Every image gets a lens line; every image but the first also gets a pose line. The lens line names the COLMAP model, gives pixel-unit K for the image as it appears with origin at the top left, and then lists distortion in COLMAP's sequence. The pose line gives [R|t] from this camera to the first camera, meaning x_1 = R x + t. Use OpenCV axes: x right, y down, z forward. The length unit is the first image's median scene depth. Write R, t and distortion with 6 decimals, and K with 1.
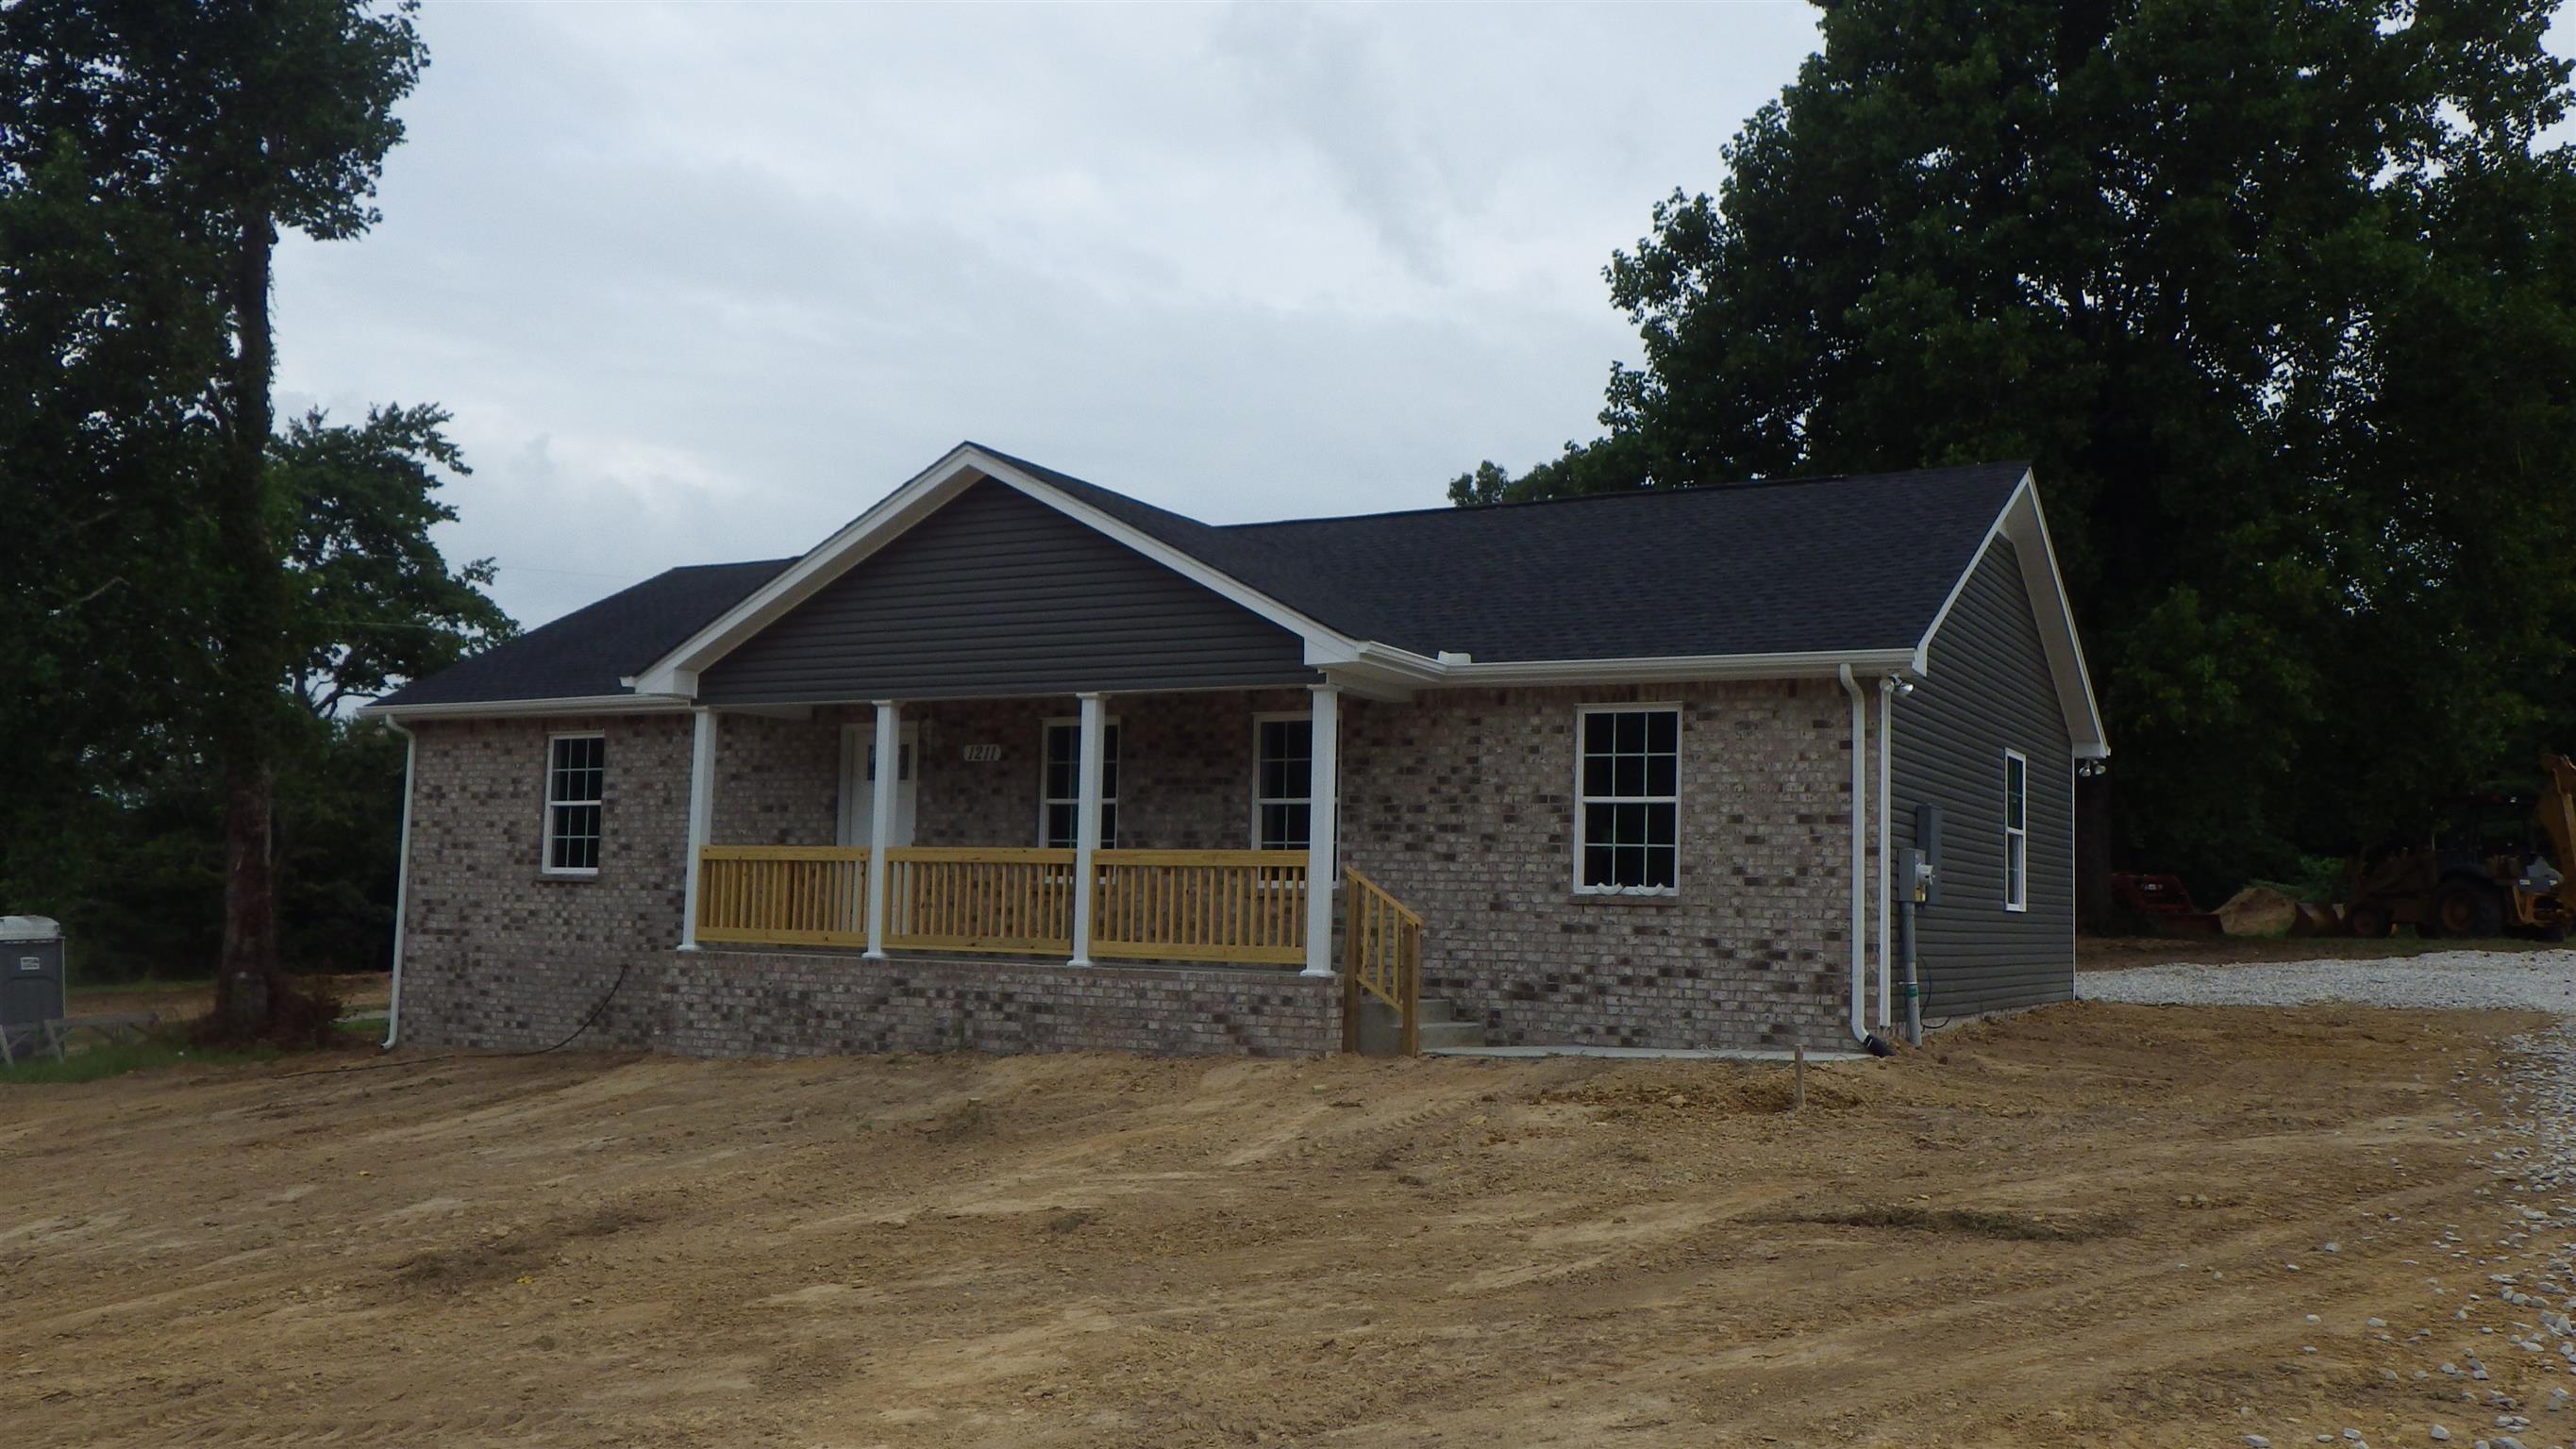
lens RADIAL K [[2135.1, 0, 1272.6], [0, 2135.1, 721.1], [0, 0, 1]] dist [-0.003349, 0.005919]
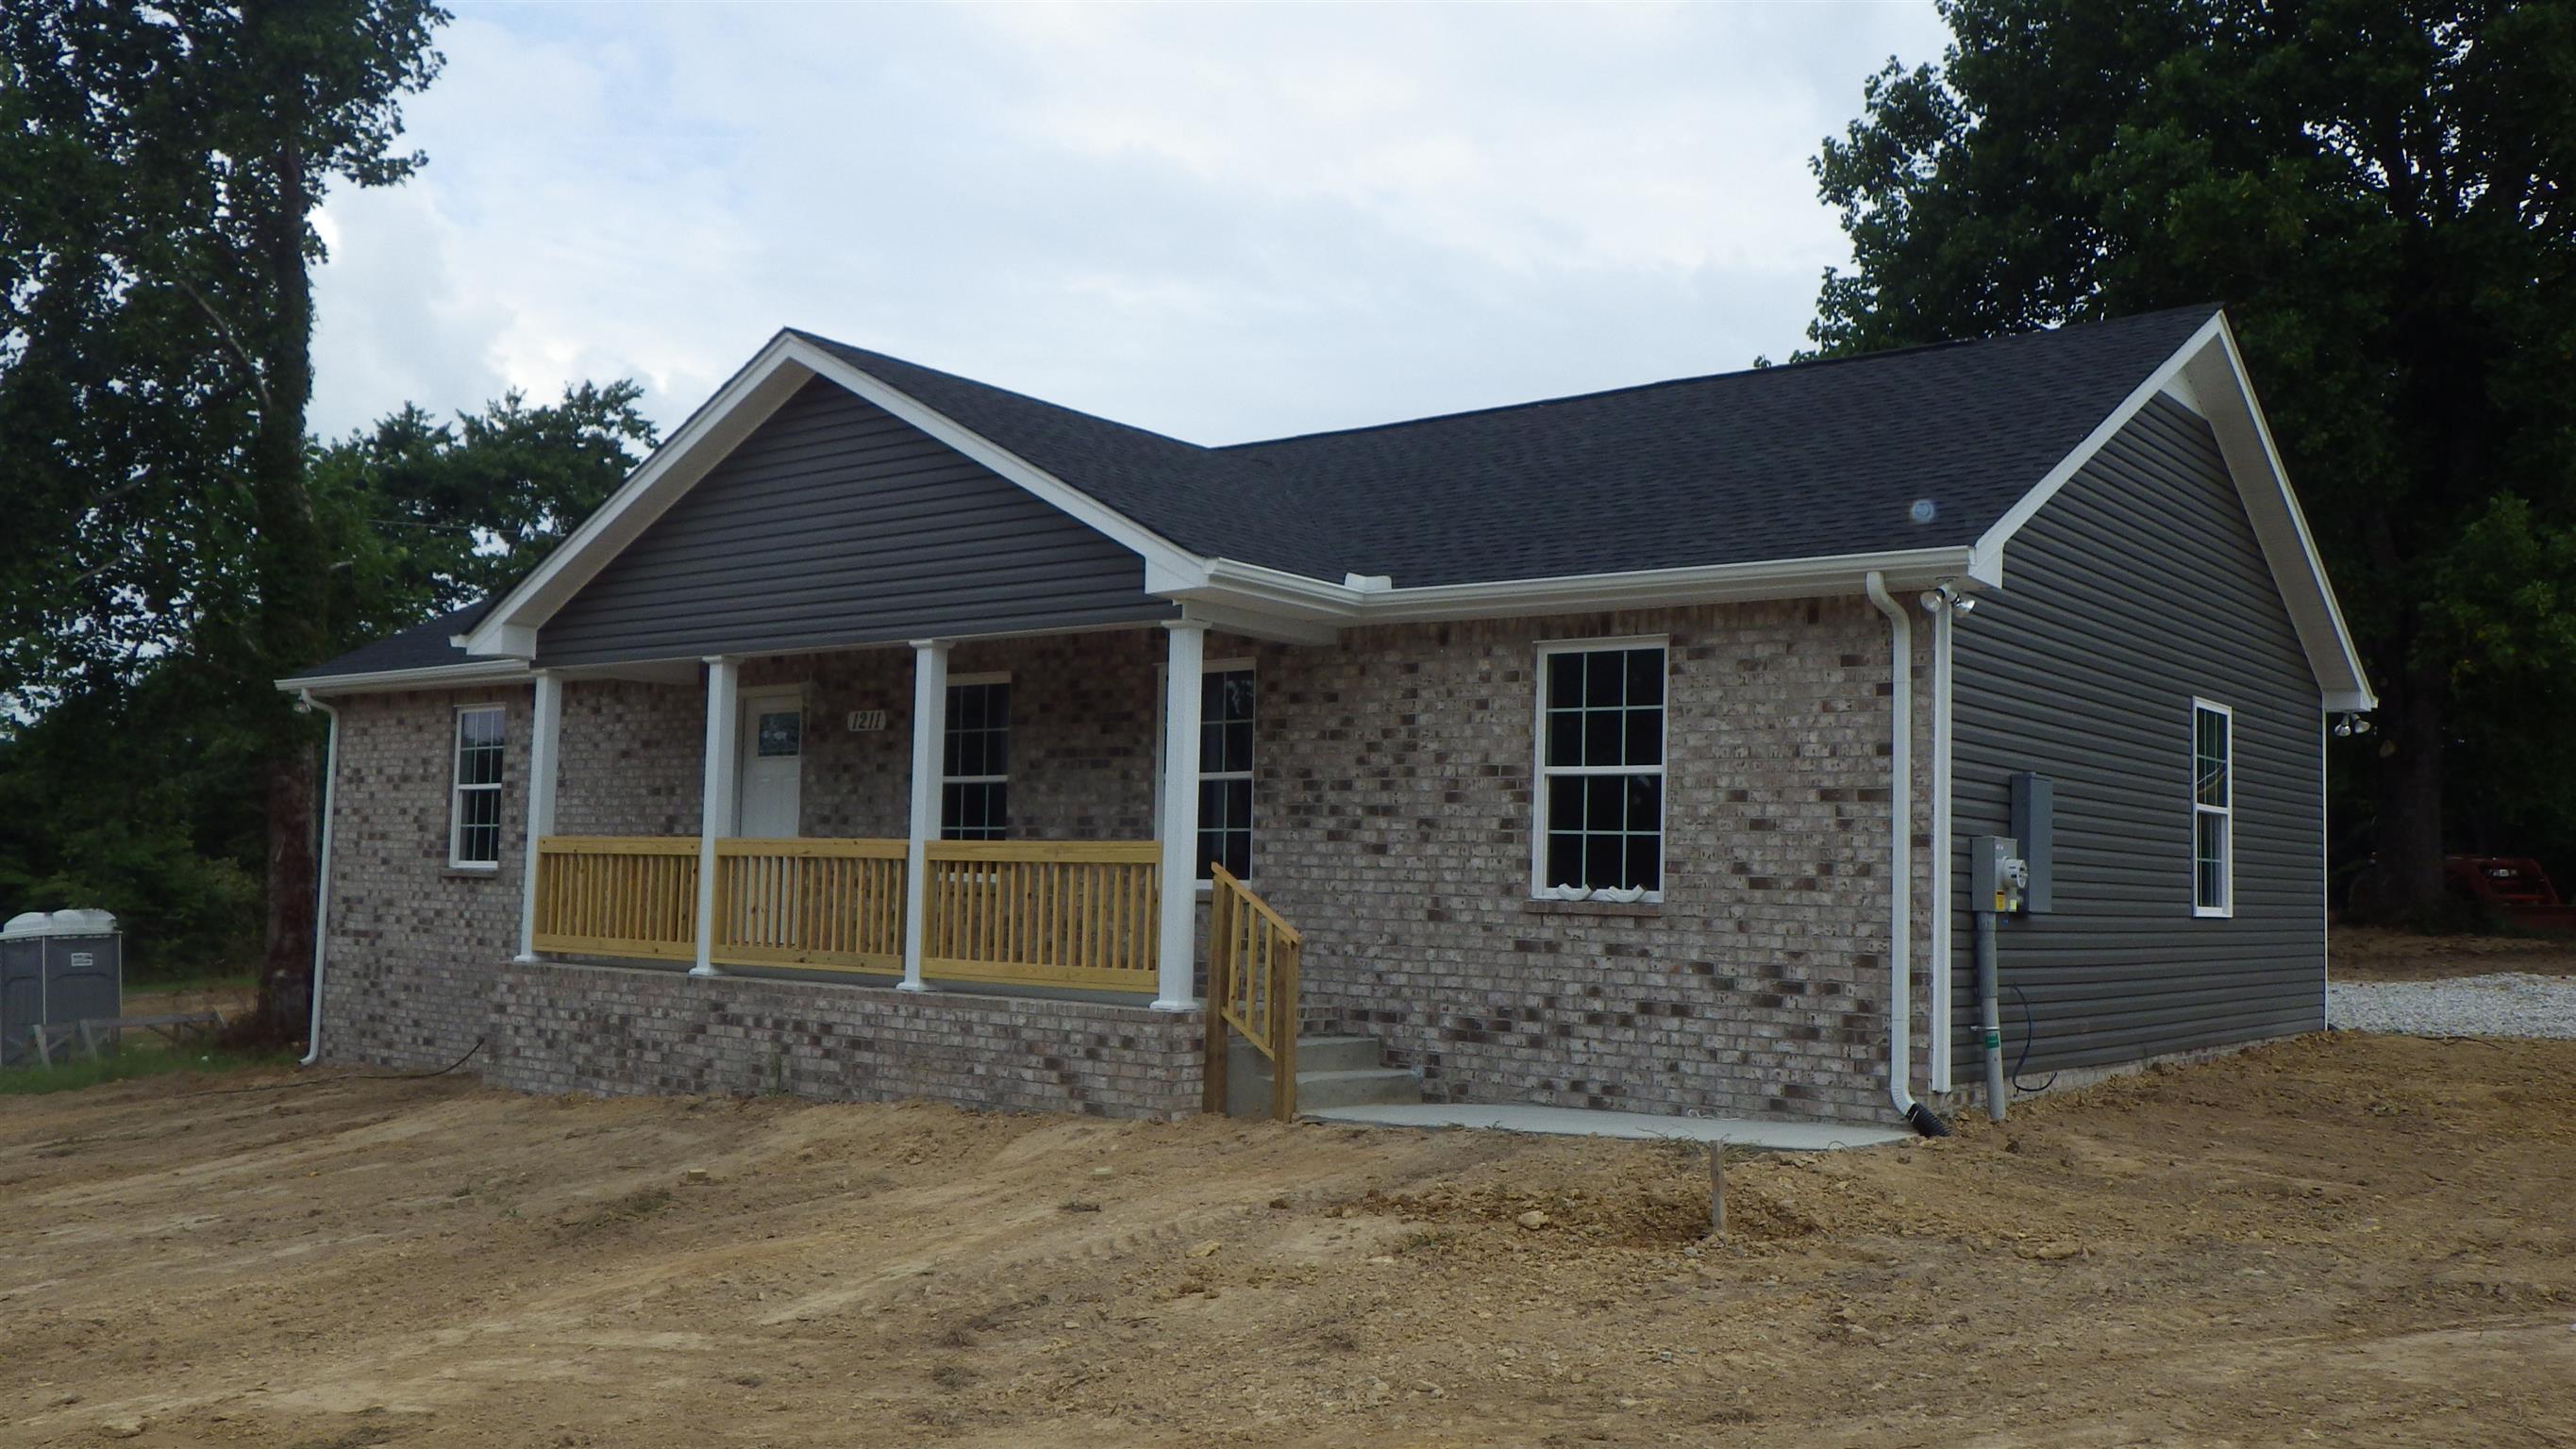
lens RADIAL K [[2135.1, 0, 1271.3], [0, 2135.1, 724.3], [0, 0, 1]] dist [-0.003349, 0.005919]
pose [[0.987714, -0.012391, -0.155779, 0.151590], [0.014094, 0.999852, 0.009830, 0.011026], [0.155635, -0.011904, 0.987743, 0.233934]]
